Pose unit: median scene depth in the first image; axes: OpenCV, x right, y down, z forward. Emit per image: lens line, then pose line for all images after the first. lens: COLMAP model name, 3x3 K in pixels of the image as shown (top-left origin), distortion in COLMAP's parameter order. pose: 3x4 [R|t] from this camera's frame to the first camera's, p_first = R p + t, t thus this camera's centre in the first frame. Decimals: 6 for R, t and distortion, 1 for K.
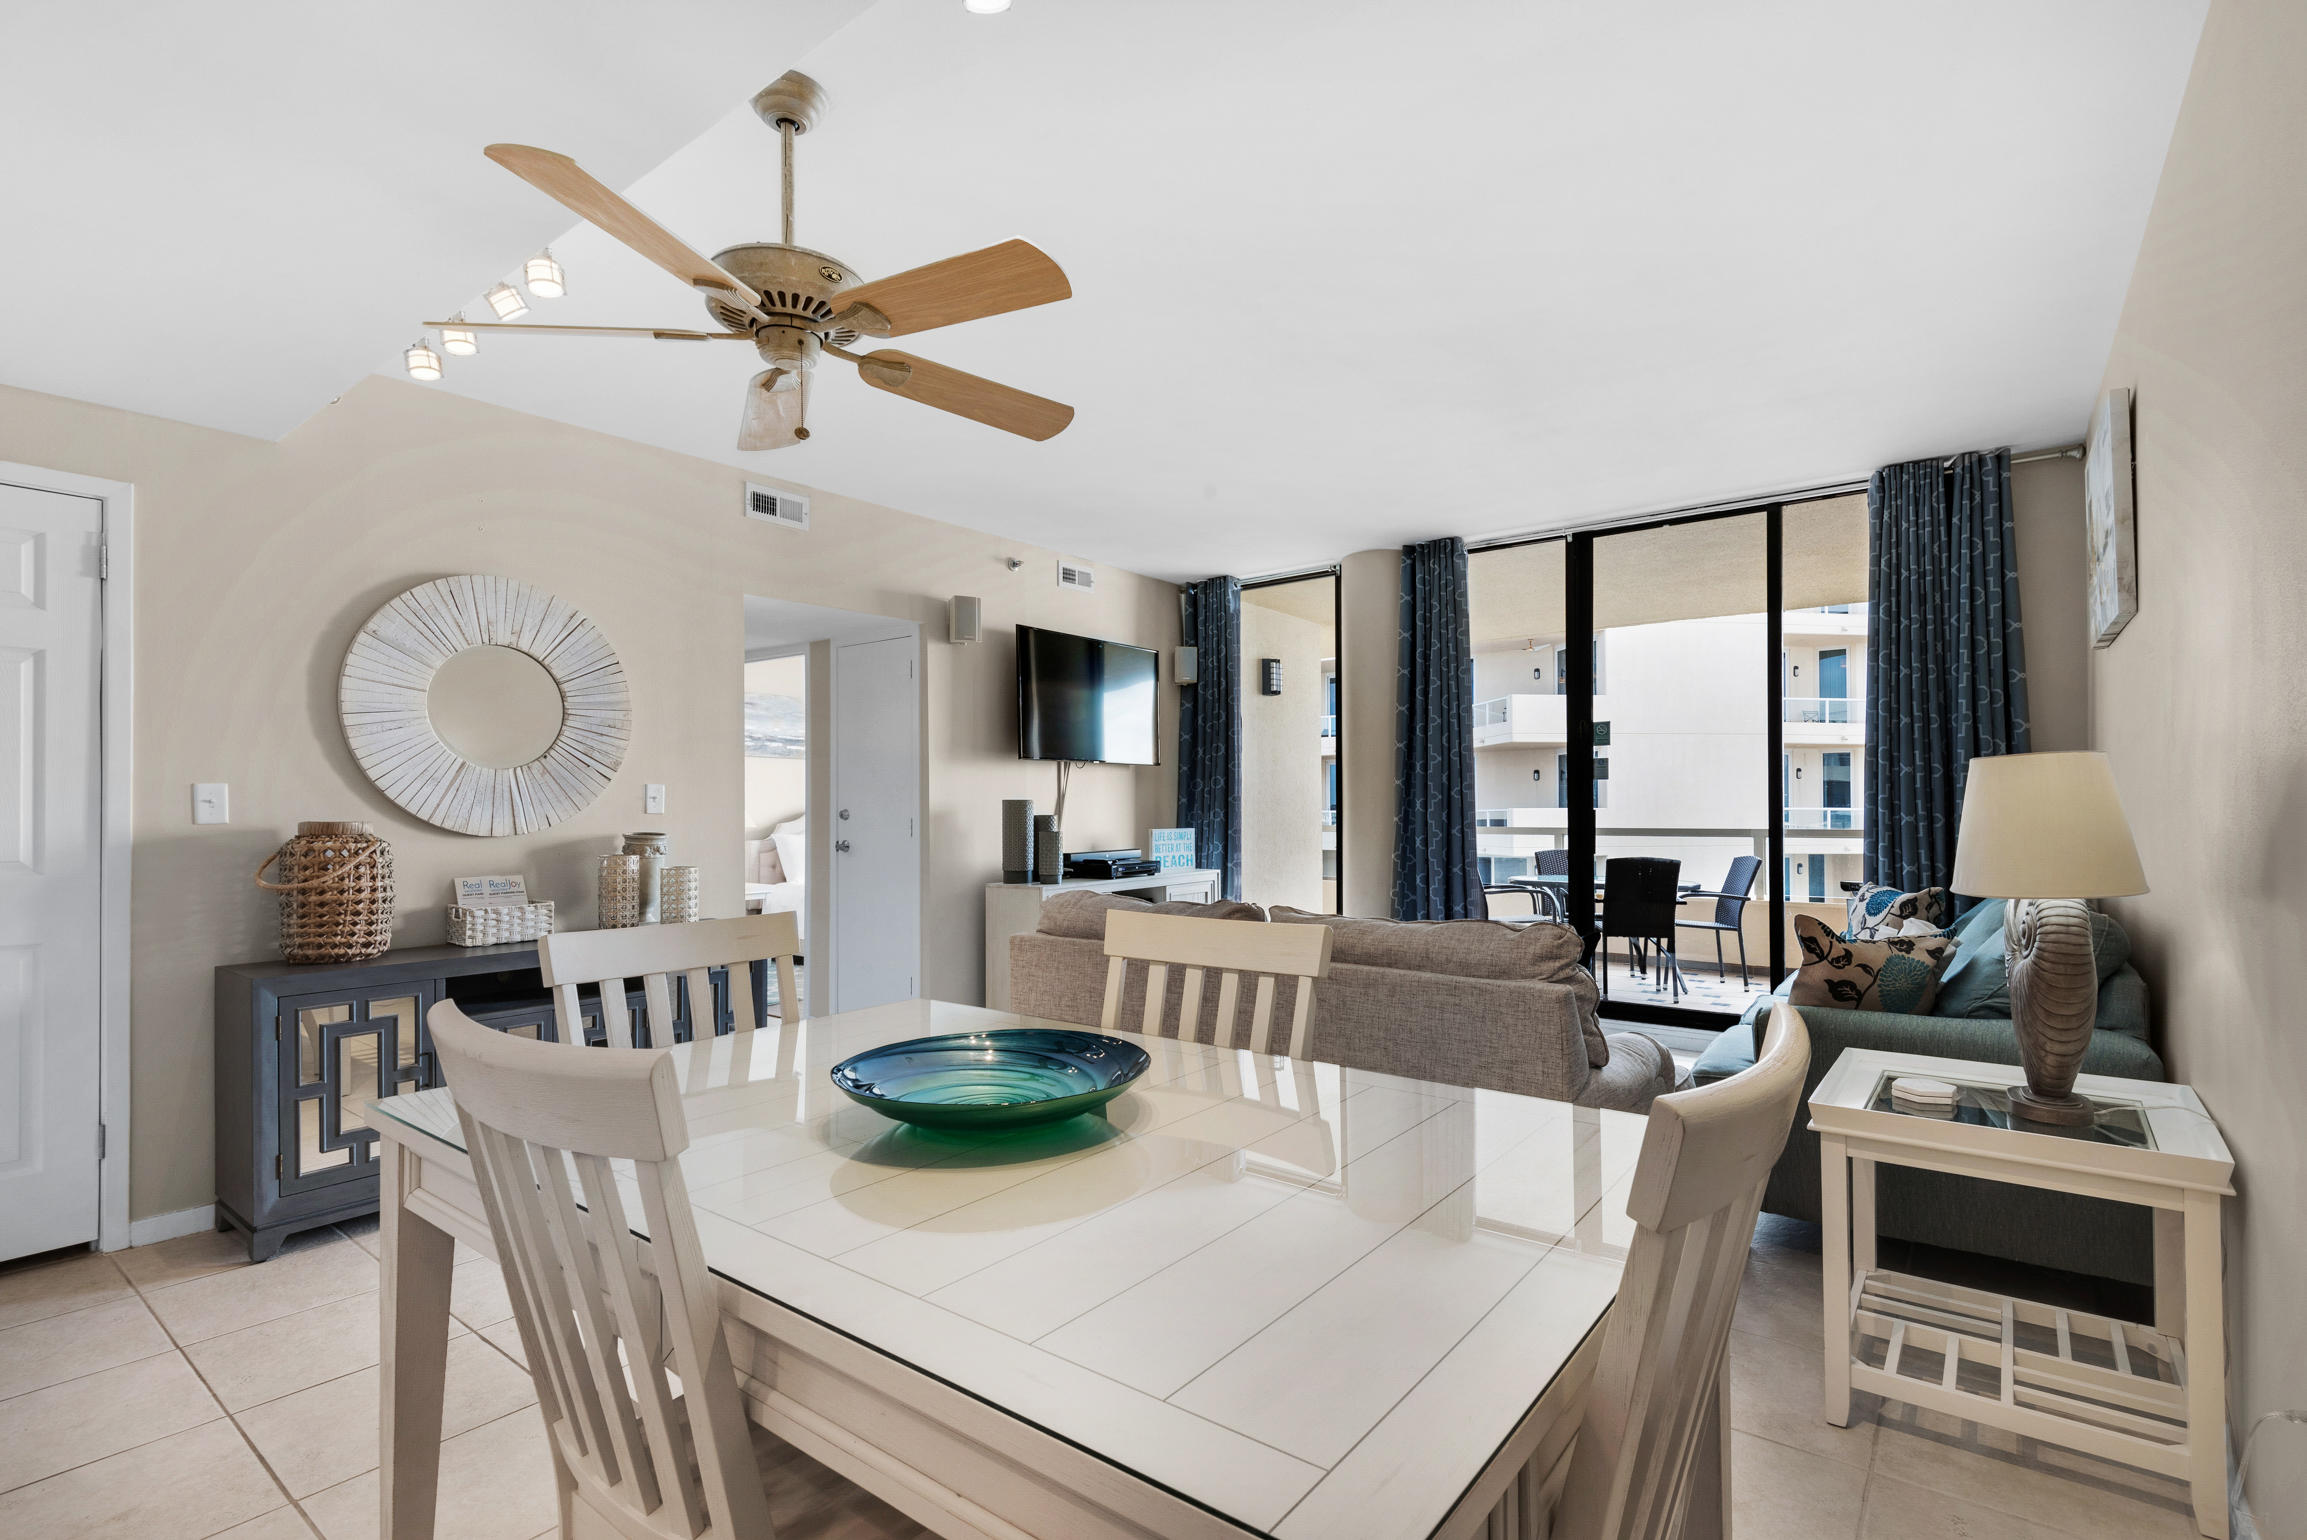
lens RADIAL K [[1060.2, 0, 1144.5], [0, 1060.2, 819.3], [0, 0, 1]] dist [0.000931, -0.000142]
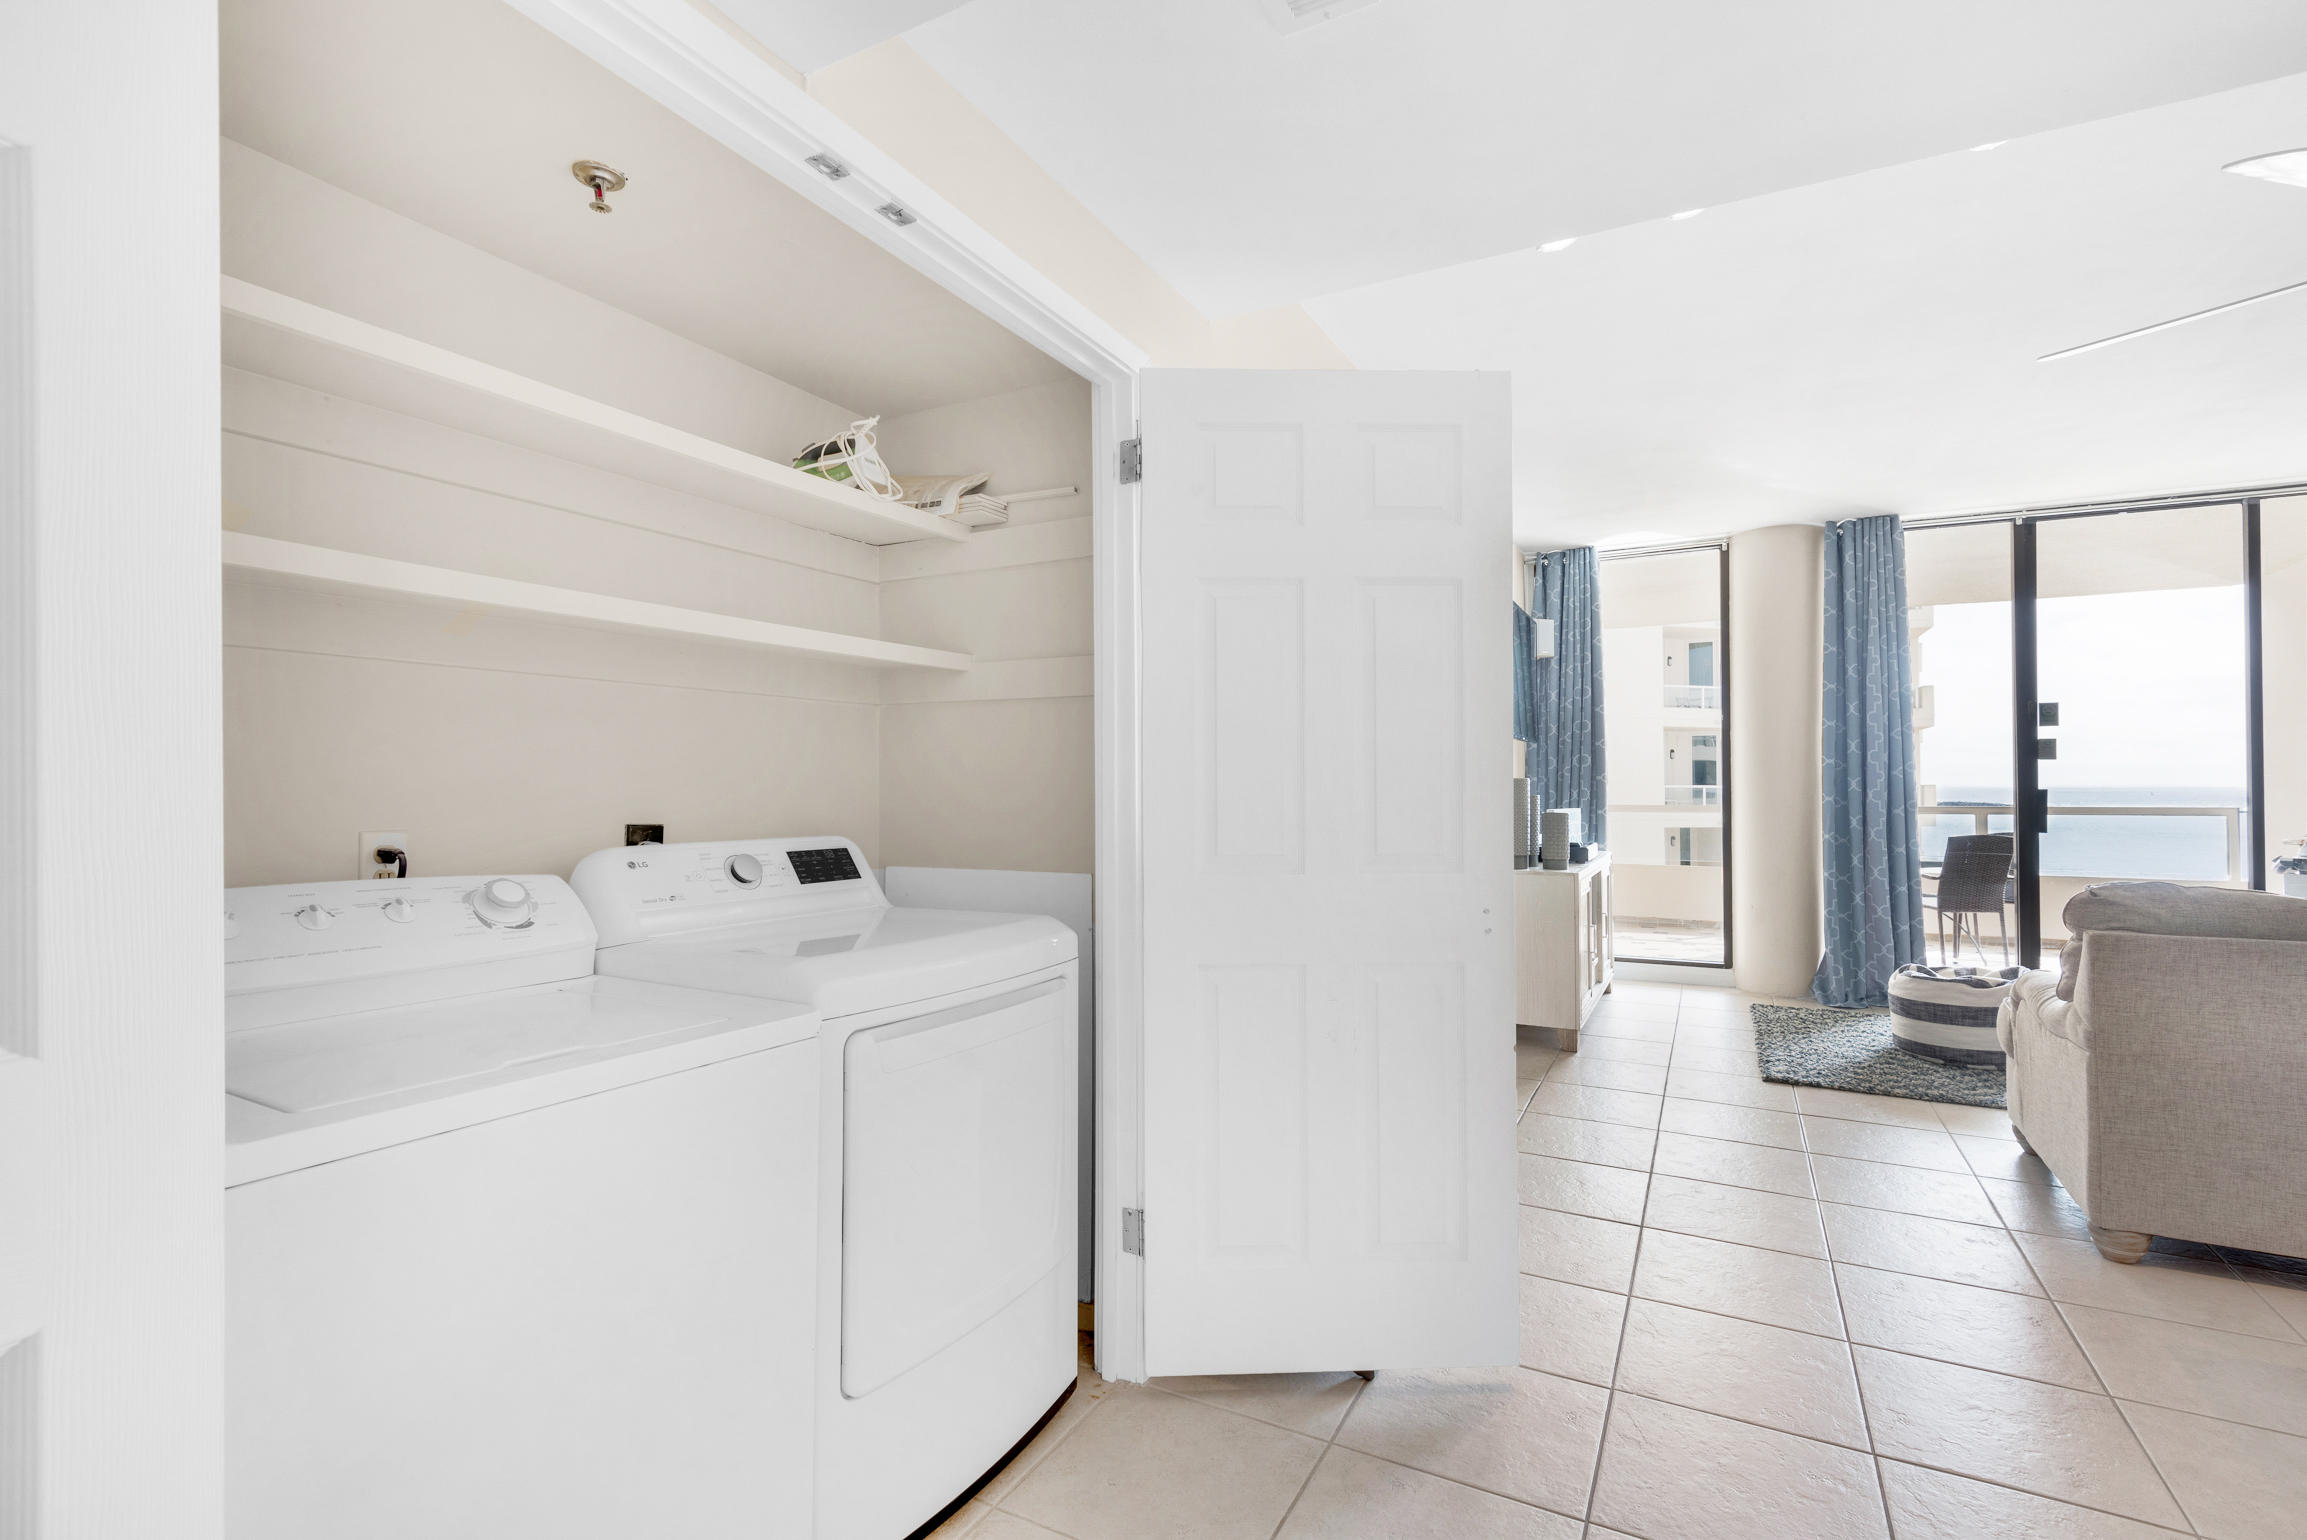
lens RADIAL K [[1050.6, 0, 1147.9], [0, 1050.6, 783.5], [0, 0, 1]] dist [0.001038, -0.001201]
pose [[0.985723, 0.002656, 0.168352, -0.563583], [-0.000651, 0.999928, -0.011964, -0.002162], [-0.168372, 0.011684, 0.985654, 0.148958]]
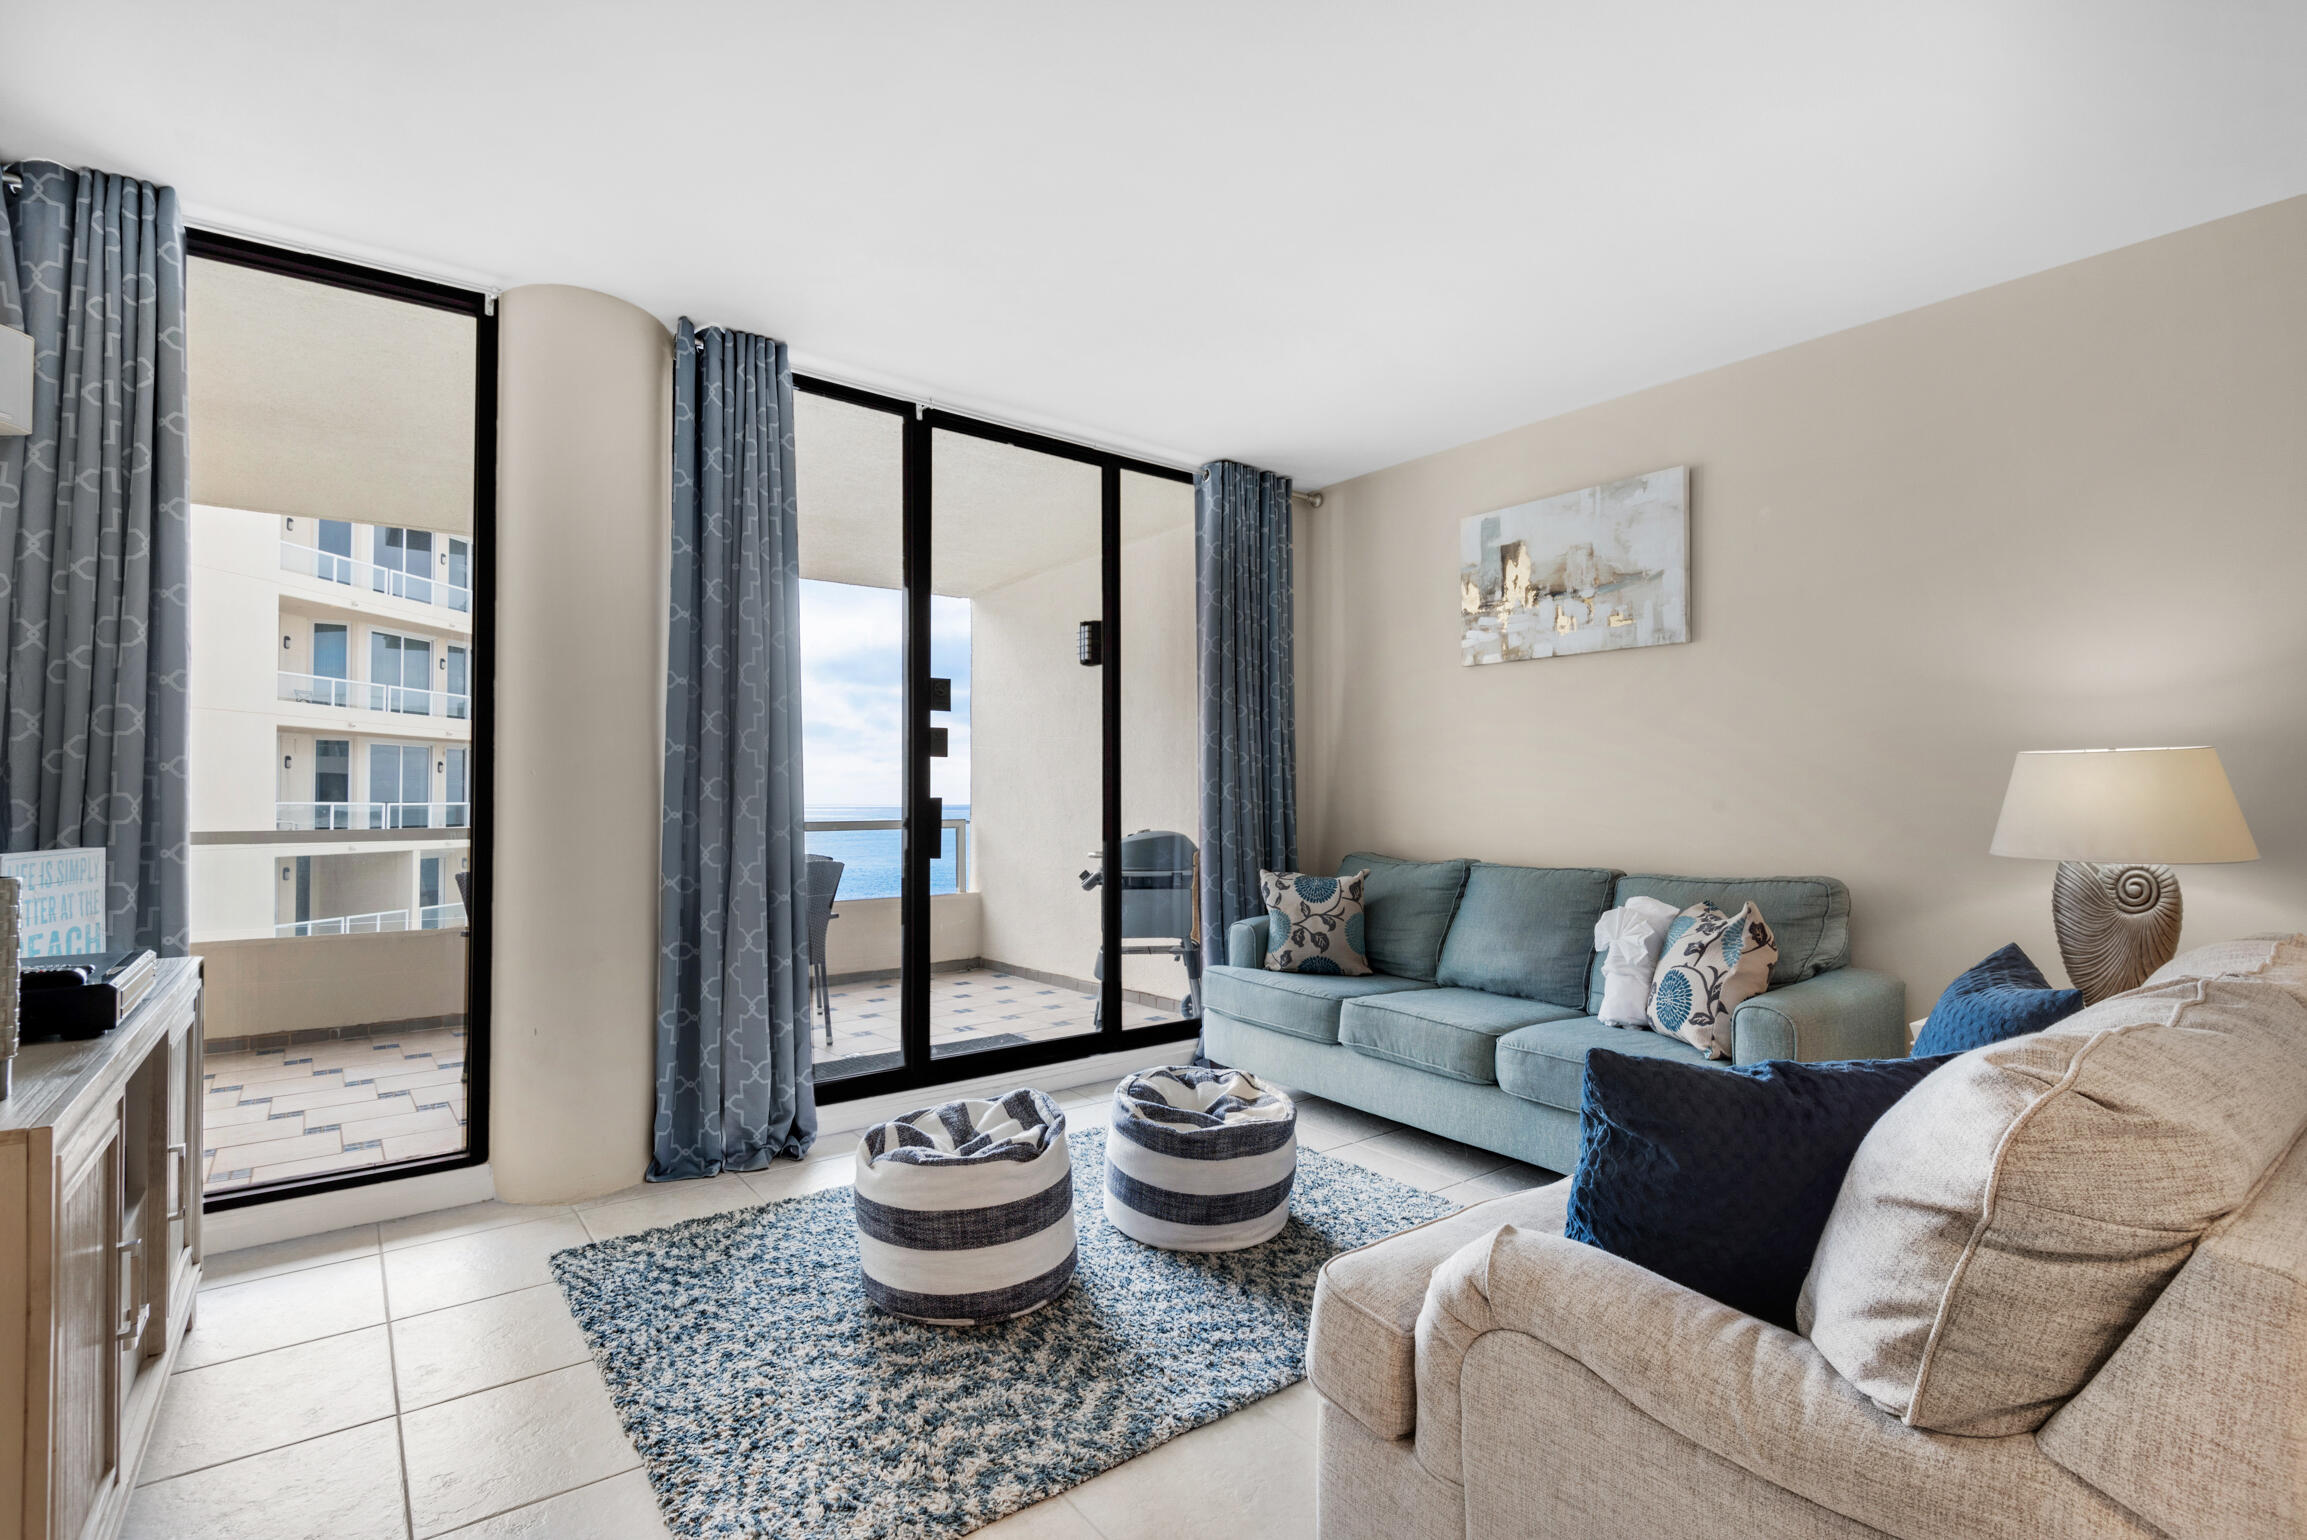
lens RADIAL K [[1084.3, 0, 1135.0], [0, 1084.3, 775.9], [0, 0, 1]] dist [0.039585, -0.033249]
pose [[0.272401, 0.028348, 0.961766, -0.242223], [0.007328, 0.999476, -0.031535, 0.000189], [-0.962156, 0.015638, 0.272050, 0.641657]]
